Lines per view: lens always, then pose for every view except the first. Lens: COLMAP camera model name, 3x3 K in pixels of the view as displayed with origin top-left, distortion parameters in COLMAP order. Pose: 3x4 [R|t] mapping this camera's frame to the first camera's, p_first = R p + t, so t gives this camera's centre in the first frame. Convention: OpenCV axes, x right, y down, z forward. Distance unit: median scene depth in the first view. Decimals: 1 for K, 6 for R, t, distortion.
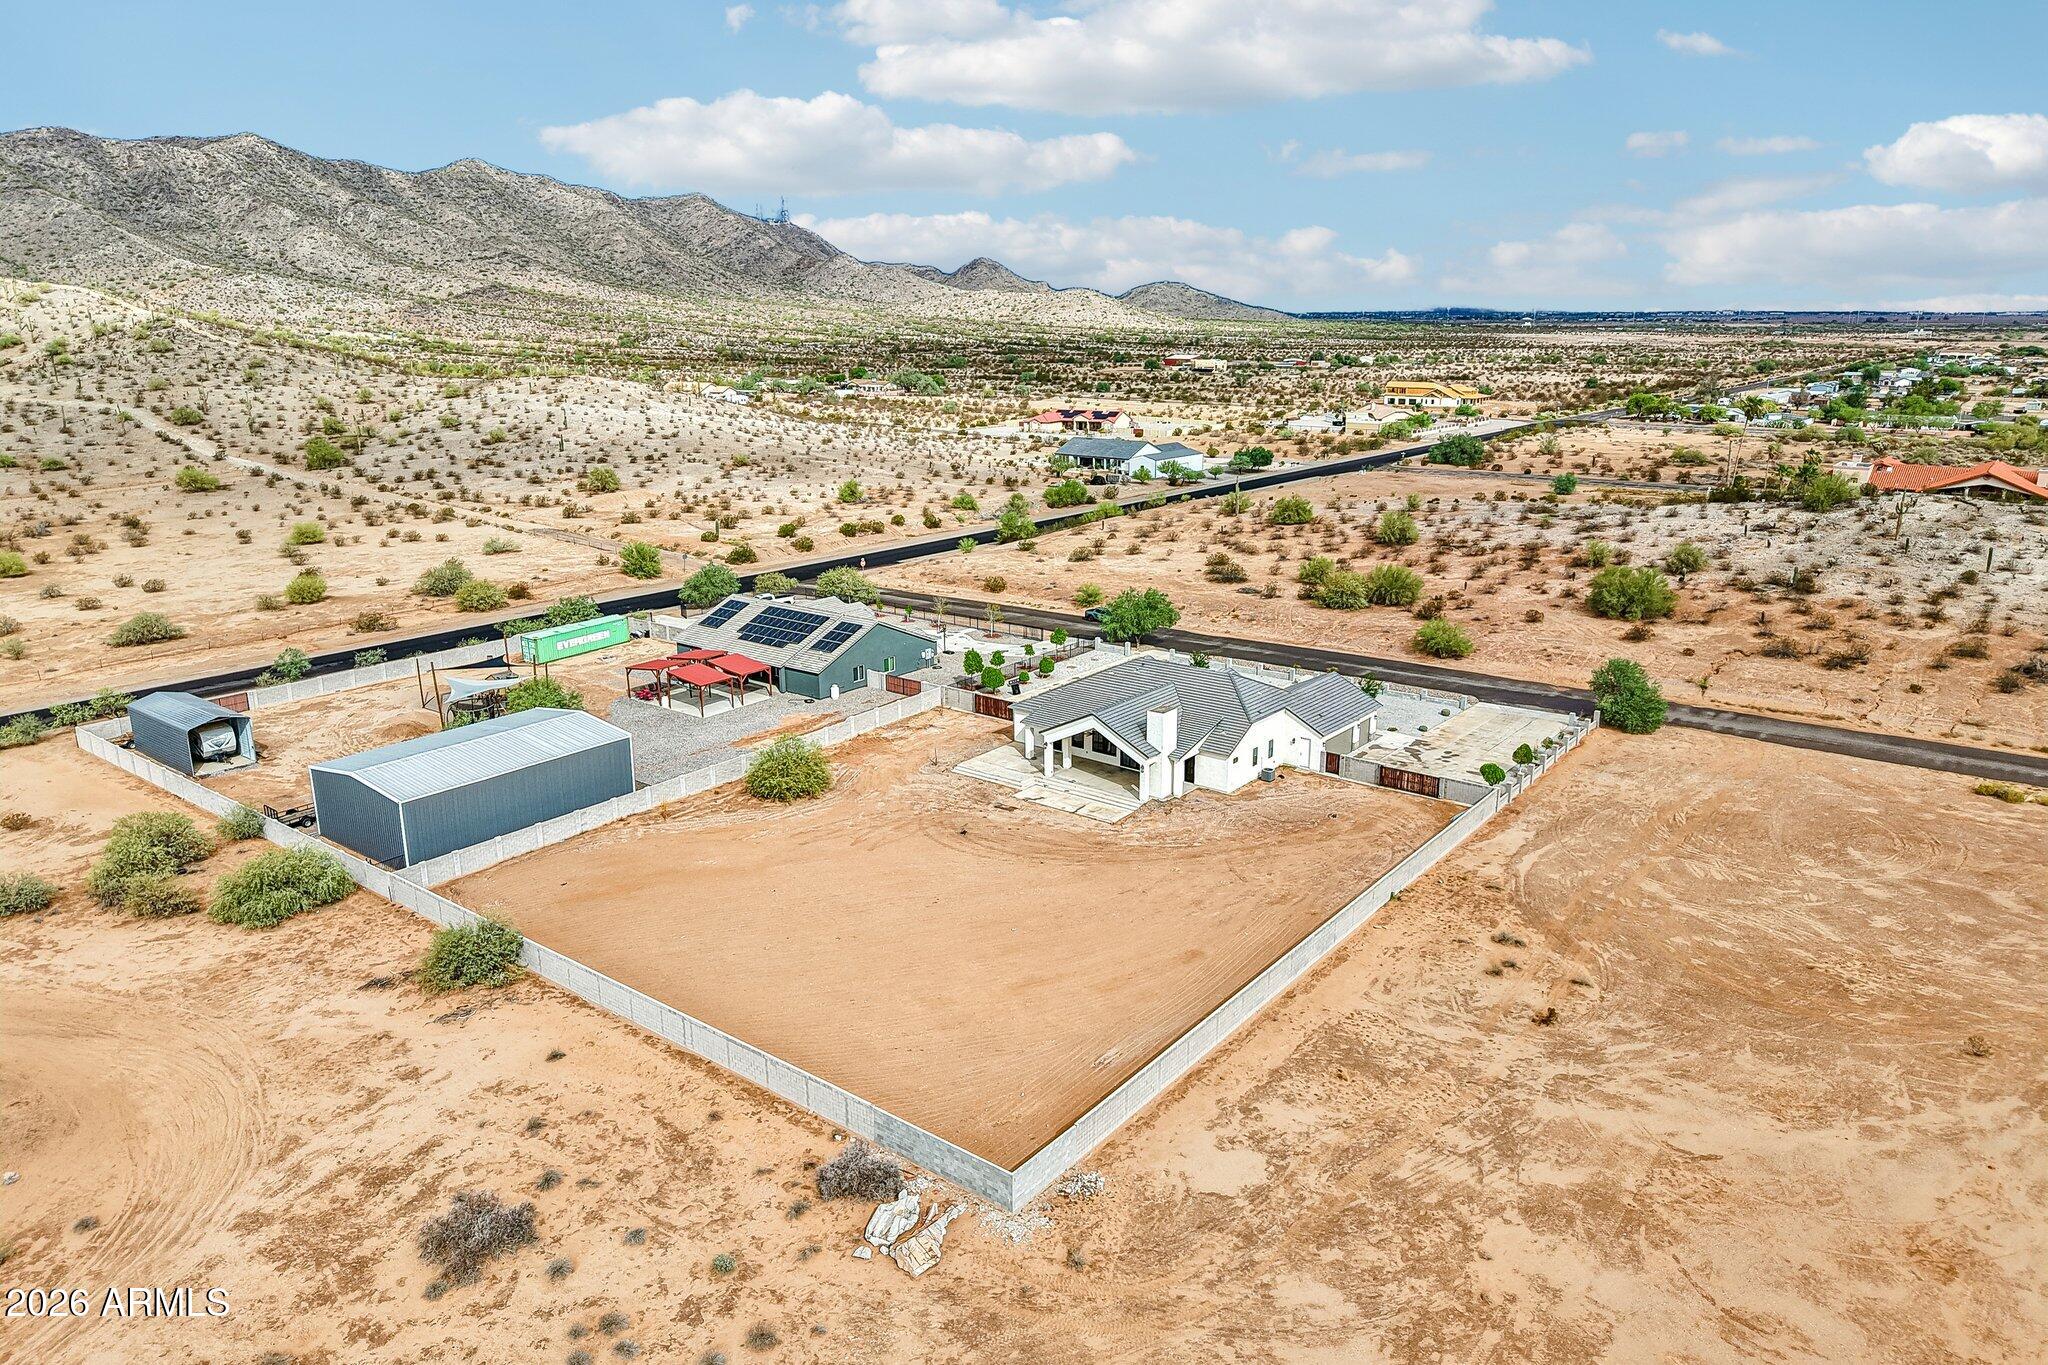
lens RADIAL K [[1366.6, 0, 1024.0], [0, 1366.6, 682.5], [0, 0, 1]] dist [0.027287, -0.021969]
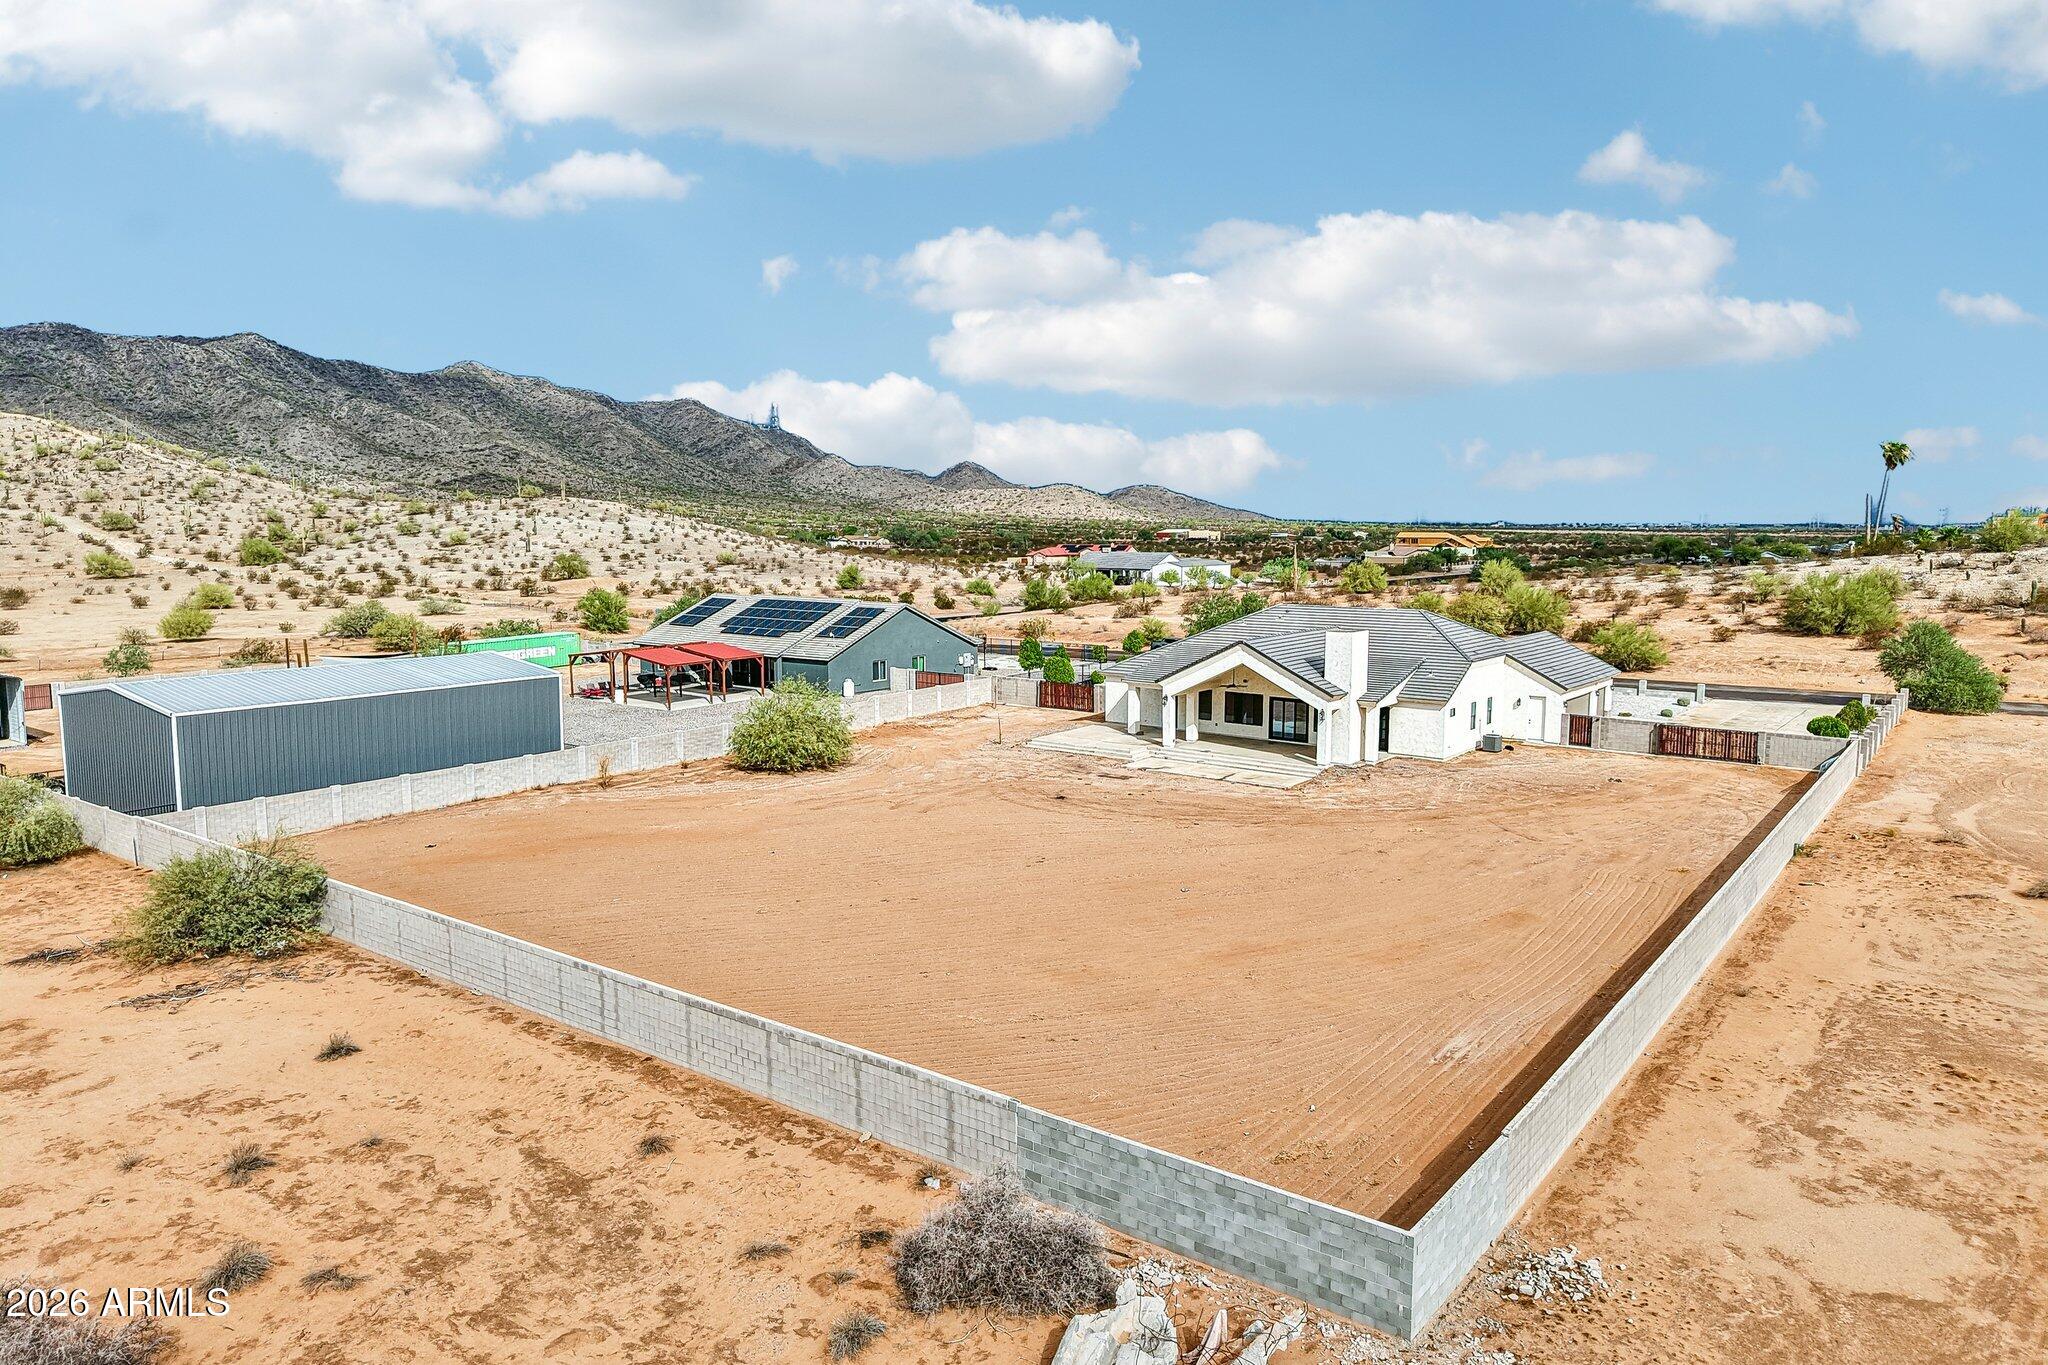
lens RADIAL K [[1366.6, 0, 1024.0], [0, 1366.6, 682.5], [0, 0, 1]] dist [0.027287, -0.021969]
pose [[0.999875, 0.002817, 0.015548, -0.067432], [-0.000494, 0.989072, -0.147431, 0.141388], [-0.015793, 0.147405, 0.988950, 0.321412]]
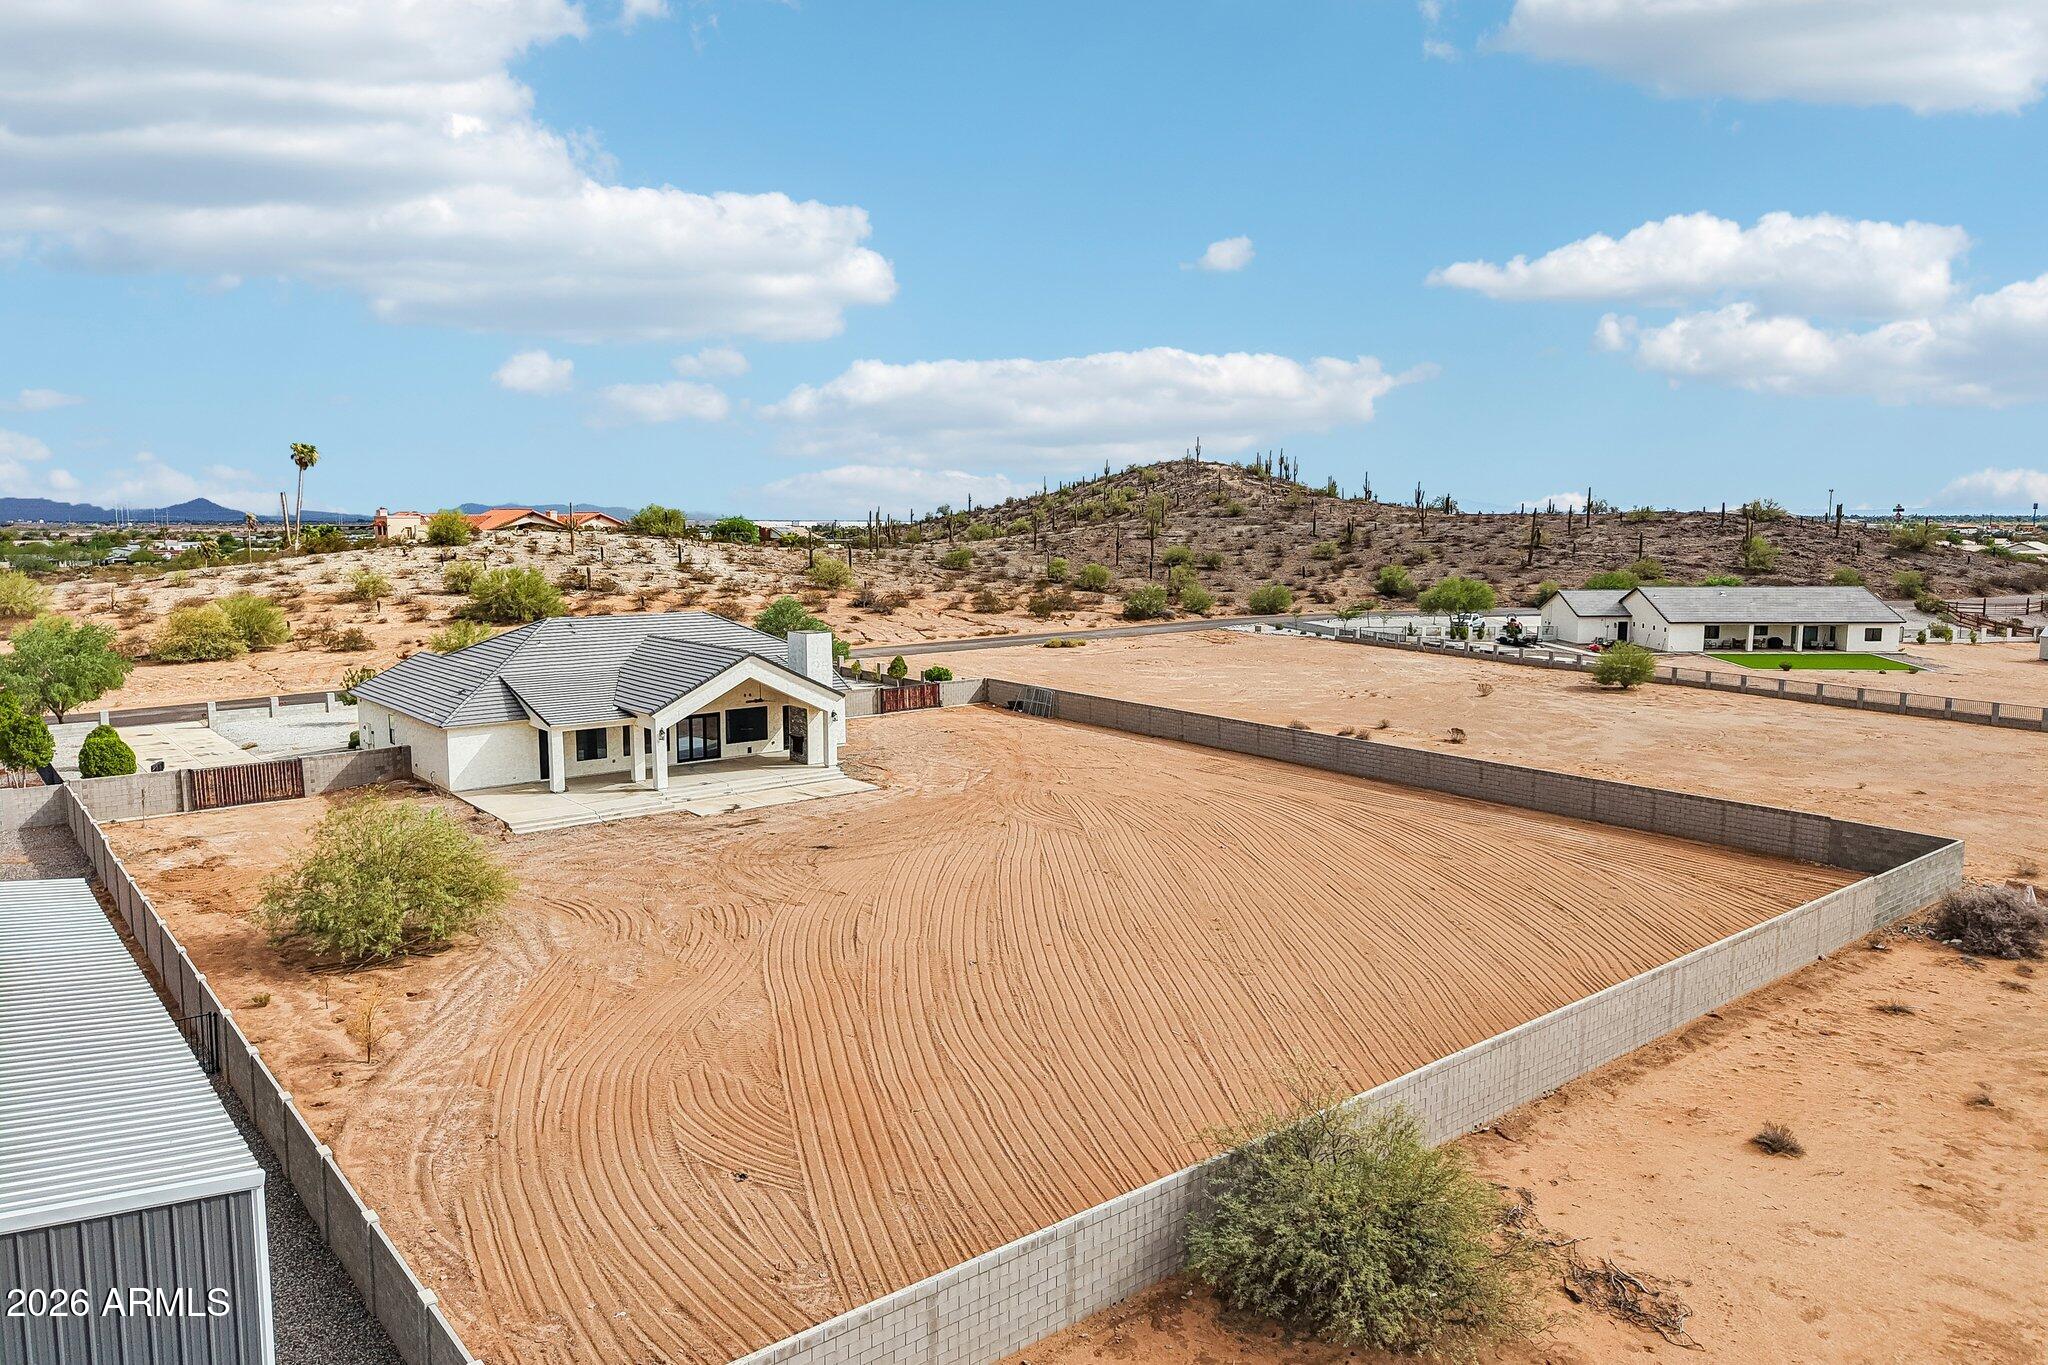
lens RADIAL K [[1369.2, 0, 1024.0], [0, 1369.2, 682.5], [0, 0, 1]] dist [0.026098, -0.019031]
pose [[0.213018, -0.114281, 0.970342, -0.524110], [0.257729, 0.964533, 0.057018, 0.032424], [-0.942443, 0.237940, 0.234917, 0.719569]]
